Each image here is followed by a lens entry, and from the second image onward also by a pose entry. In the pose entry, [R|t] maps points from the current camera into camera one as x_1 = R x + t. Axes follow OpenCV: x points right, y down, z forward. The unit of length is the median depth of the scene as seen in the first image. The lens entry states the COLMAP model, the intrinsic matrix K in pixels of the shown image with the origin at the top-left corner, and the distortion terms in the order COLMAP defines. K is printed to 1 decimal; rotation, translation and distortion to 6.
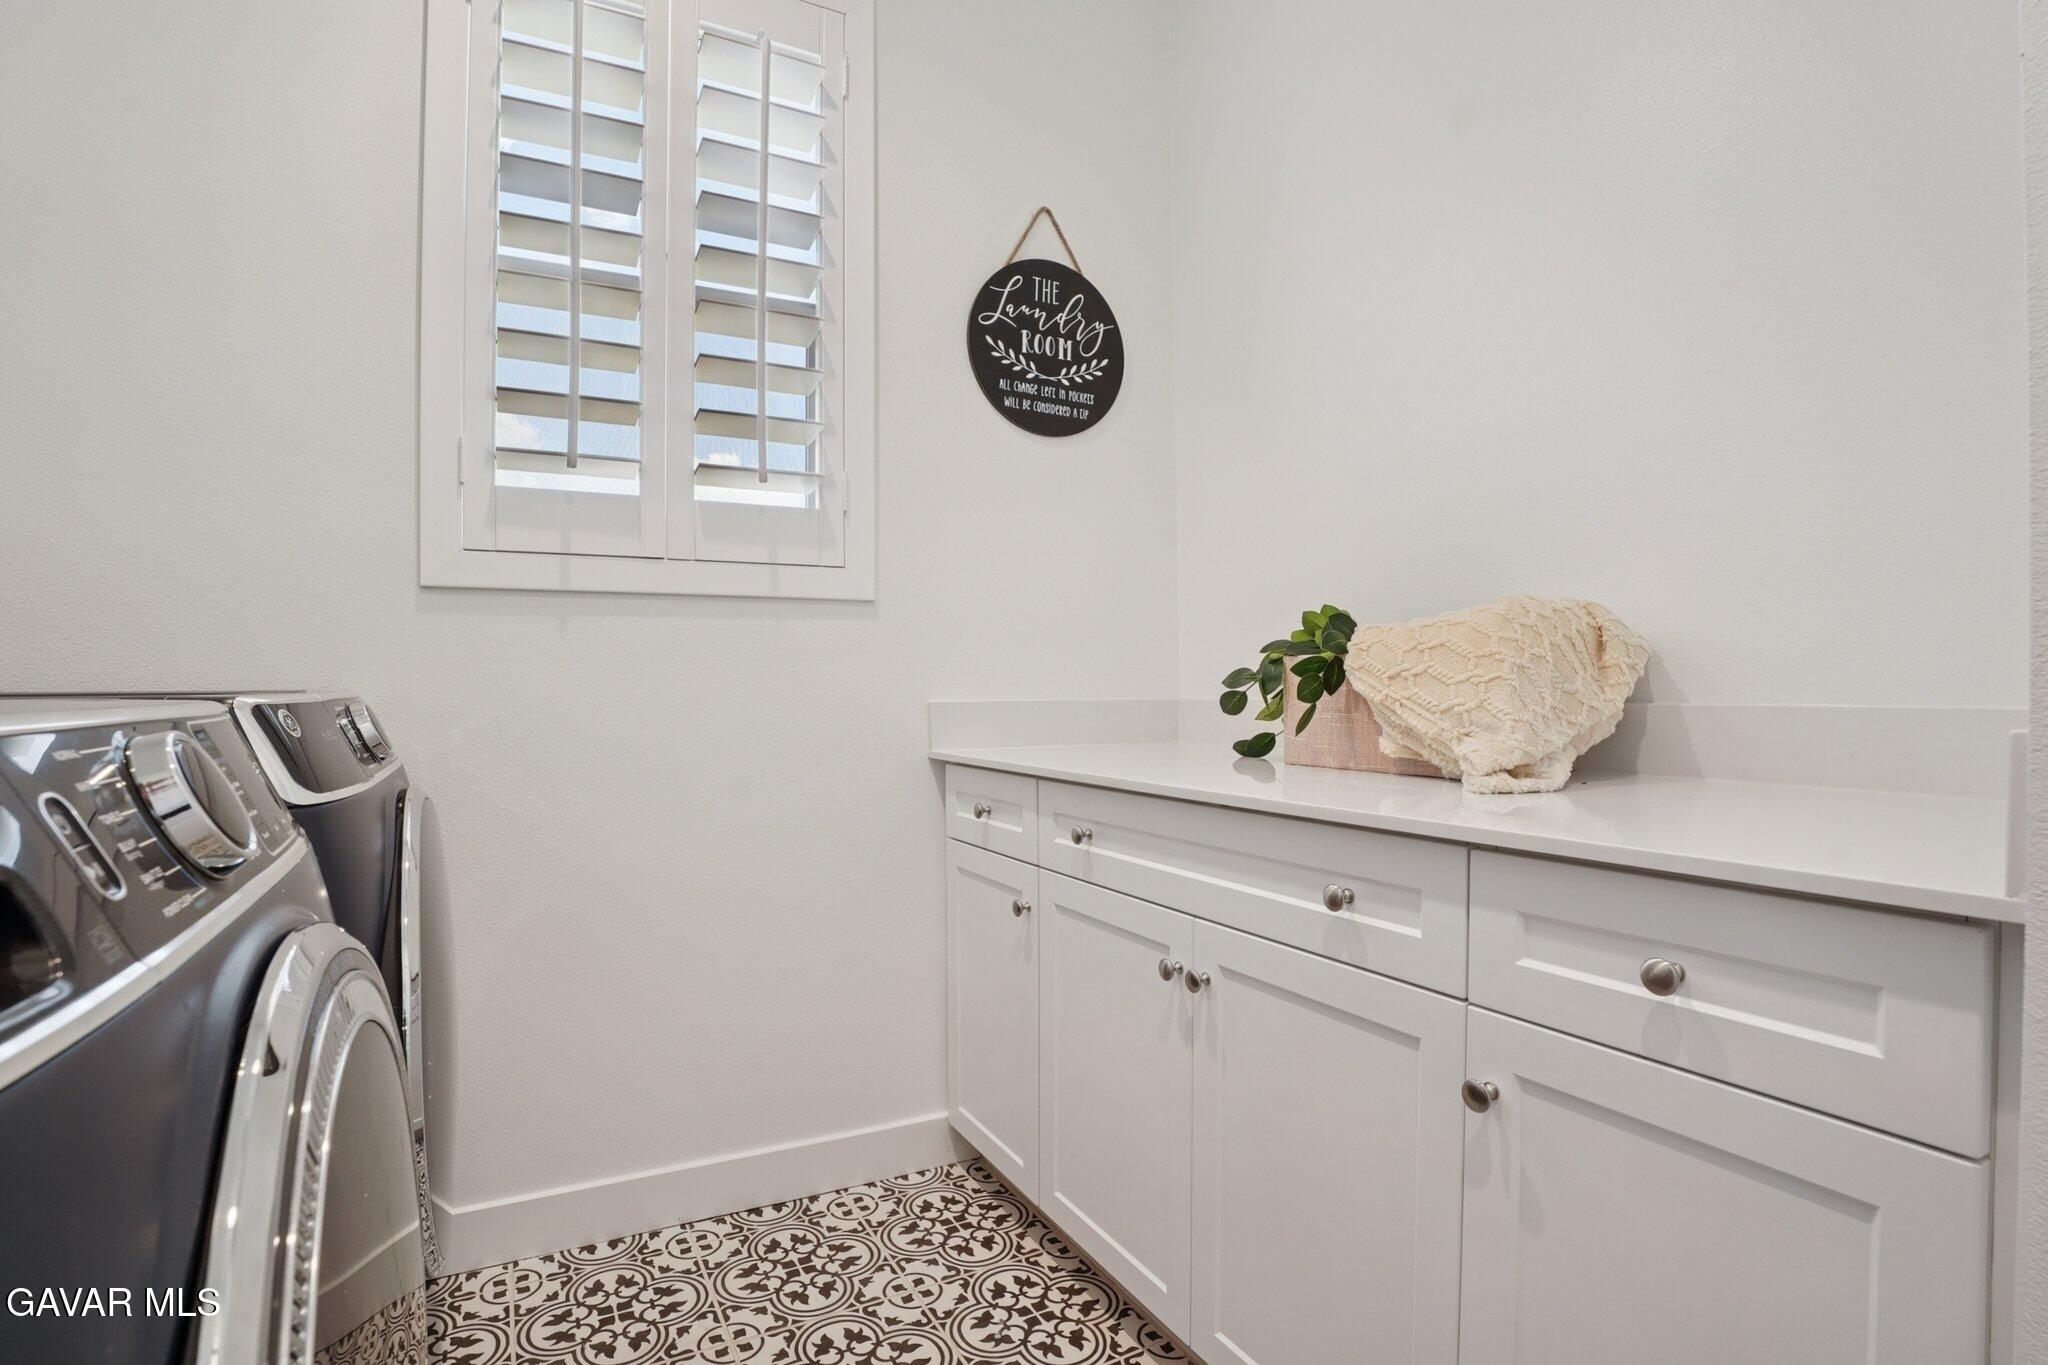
lens RADIAL K [[990.4, 0, 1024.0], [0, 990.4, 682.5], [0, 0, 1]] dist [-0.033099, -0.000040]
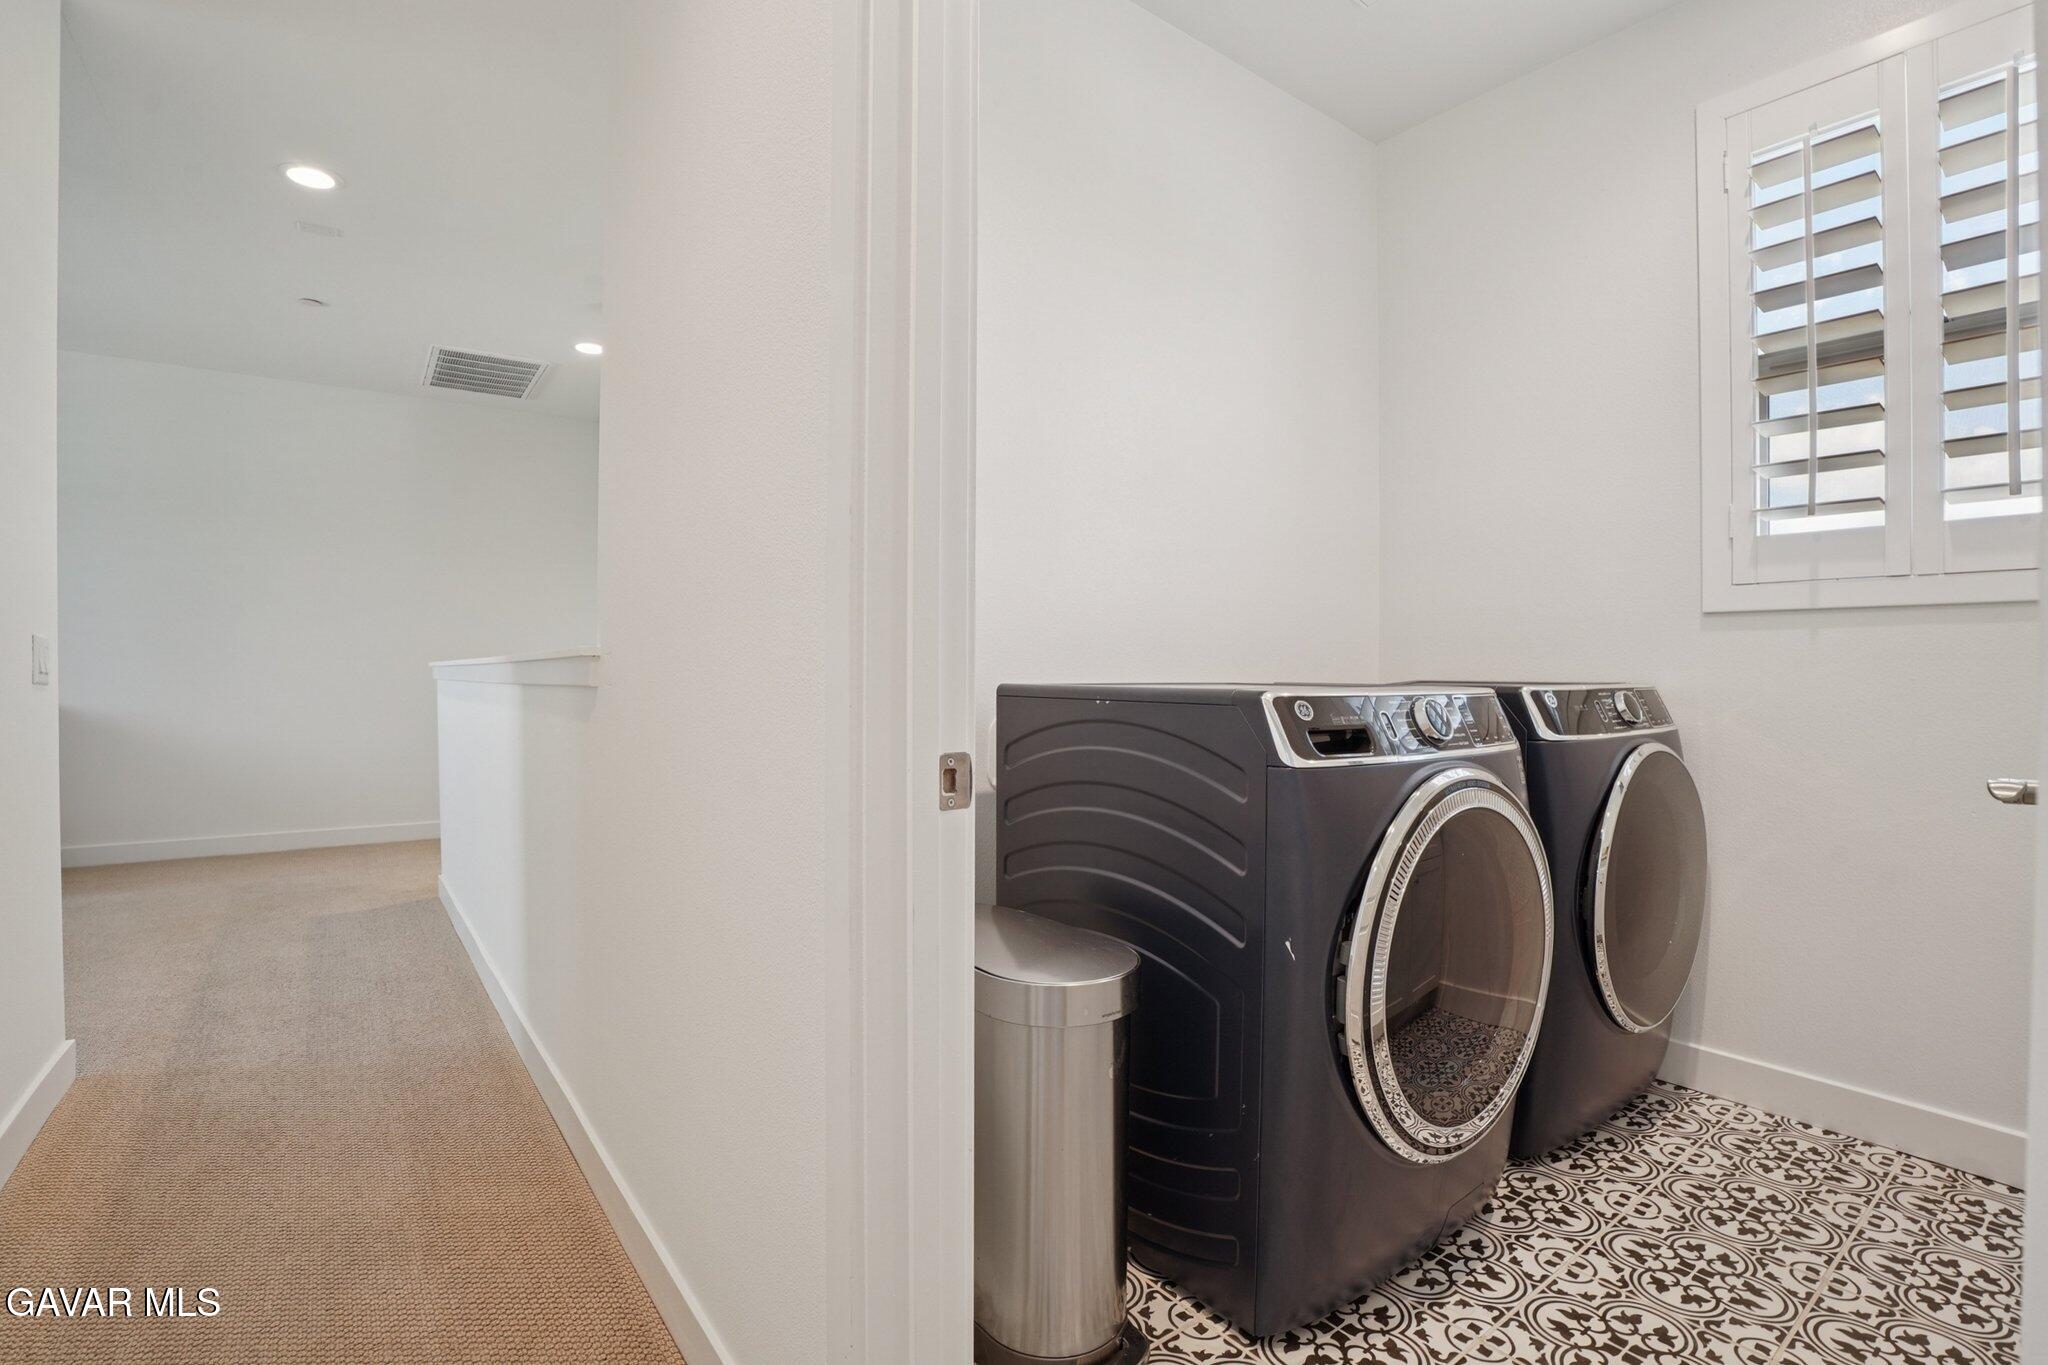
lens RADIAL K [[954.5, 0, 1024.0], [0, 954.5, 682.5], [0, 0, 1]] dist [-0.000203, -0.000156]
pose [[0.150389, 0.001391, -0.988626, 0.623364], [-0.019540, 0.999808, -0.001566, 0.024824], [0.988434, 0.019553, 0.150387, -0.205974]]
